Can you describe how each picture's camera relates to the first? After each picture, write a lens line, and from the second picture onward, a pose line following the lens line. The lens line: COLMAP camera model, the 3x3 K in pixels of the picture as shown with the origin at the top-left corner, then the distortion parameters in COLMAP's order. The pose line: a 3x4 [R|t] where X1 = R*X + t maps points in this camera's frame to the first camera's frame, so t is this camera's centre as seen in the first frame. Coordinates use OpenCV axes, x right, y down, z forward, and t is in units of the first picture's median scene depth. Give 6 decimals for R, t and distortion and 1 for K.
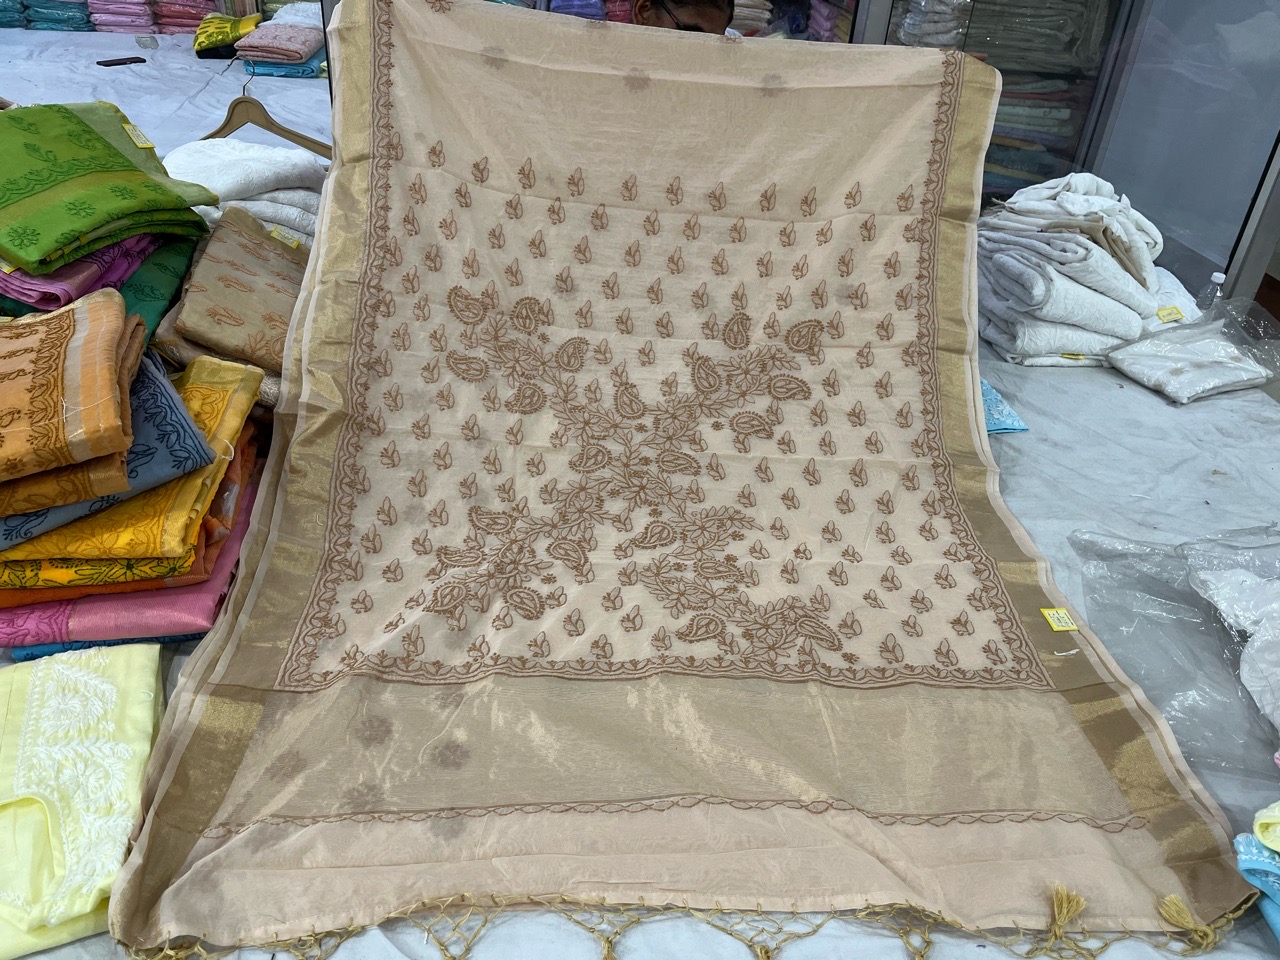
lens RADIAL K [[964.1, 0, 640.0], [0, 964.1, 480.0], [0, 0, 1]] dist [-0.364701, -0.001387]
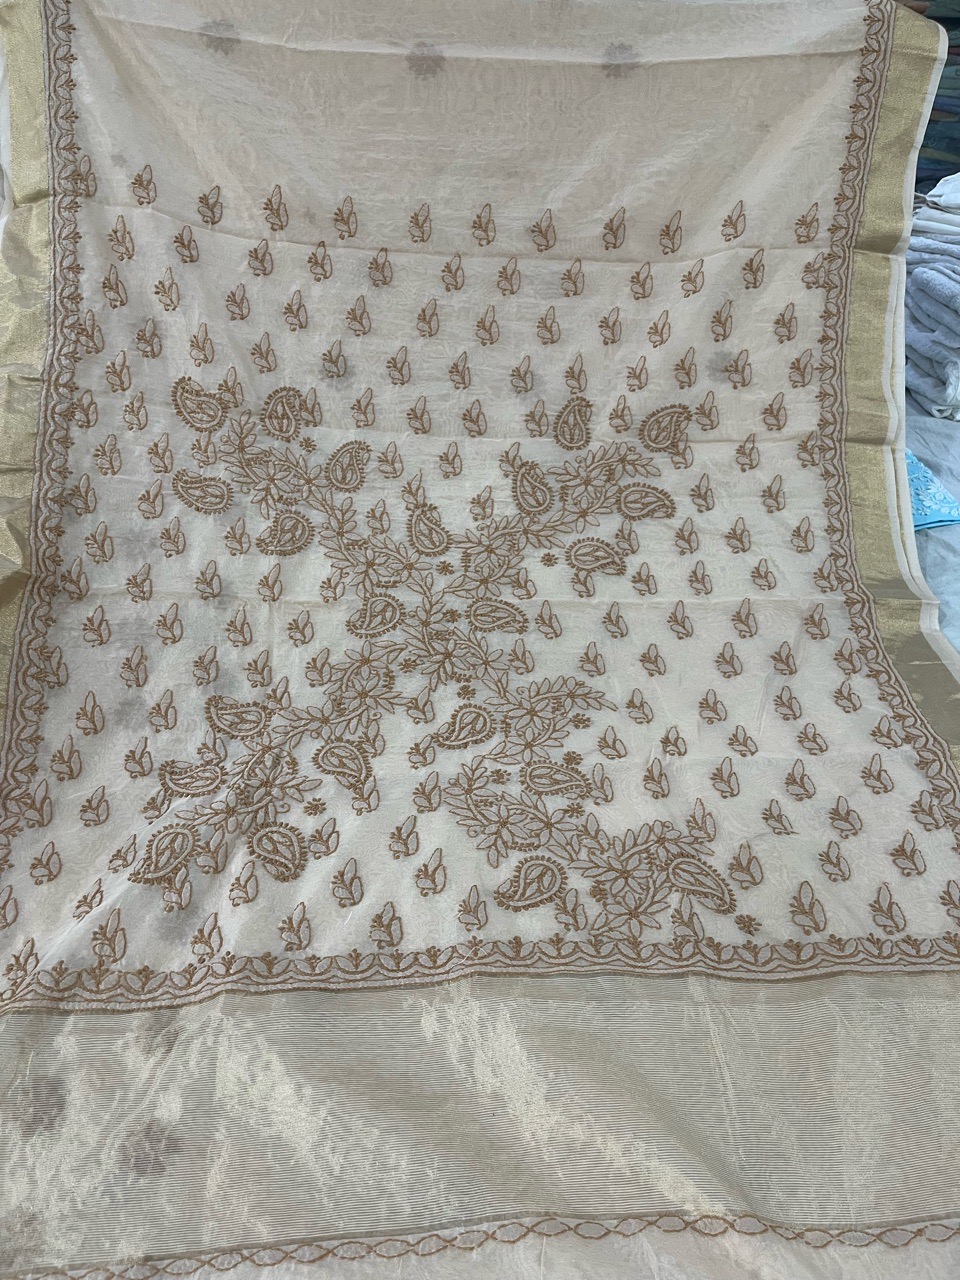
lens RADIAL K [[890.1, 0, 484.0], [0, 890.1, 638.1], [0, 0, 1]] dist [-0.169293, 0.004345]
pose [[0.999372, -0.034557, -0.007869, 0.035156], [0.035312, 0.989860, 0.137584, -0.095218], [0.003035, -0.137776, 0.990459, 0.333568]]
